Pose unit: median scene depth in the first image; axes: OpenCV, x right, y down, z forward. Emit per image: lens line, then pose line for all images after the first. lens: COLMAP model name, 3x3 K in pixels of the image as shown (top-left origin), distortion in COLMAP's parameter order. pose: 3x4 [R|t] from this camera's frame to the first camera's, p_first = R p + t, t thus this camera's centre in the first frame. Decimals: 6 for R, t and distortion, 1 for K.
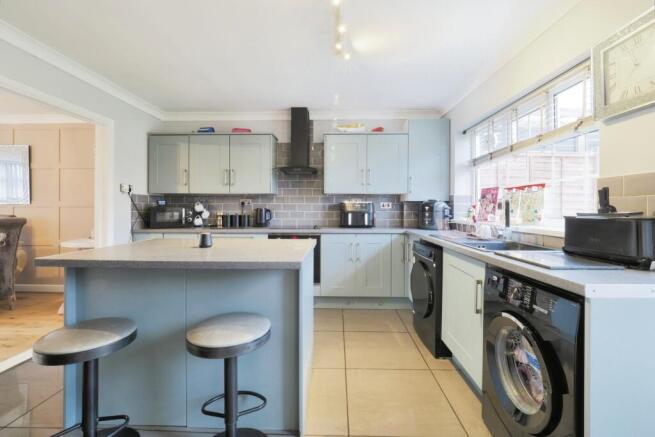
lens RADIAL K [[274.5, 0, 327.5], [0, 274.5, 218.5], [0, 0, 1]] dist [-0.000675, -0.000112]
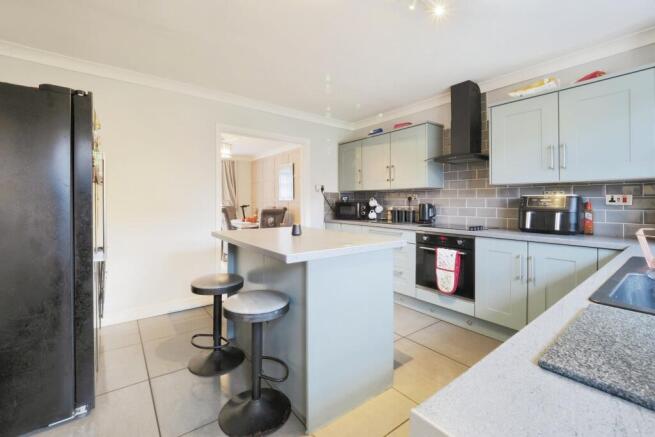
lens RADIAL K [[278.2, 0, 327.5], [0, 278.2, 203.4], [0, 0, 1]] dist [0.000672, 0.000114]
pose [[0.633935, 0.004981, -0.773370, 0.285716], [-0.034296, 0.999177, -0.021677, -0.006824], [0.772625, 0.040266, 0.633584, 0.158636]]
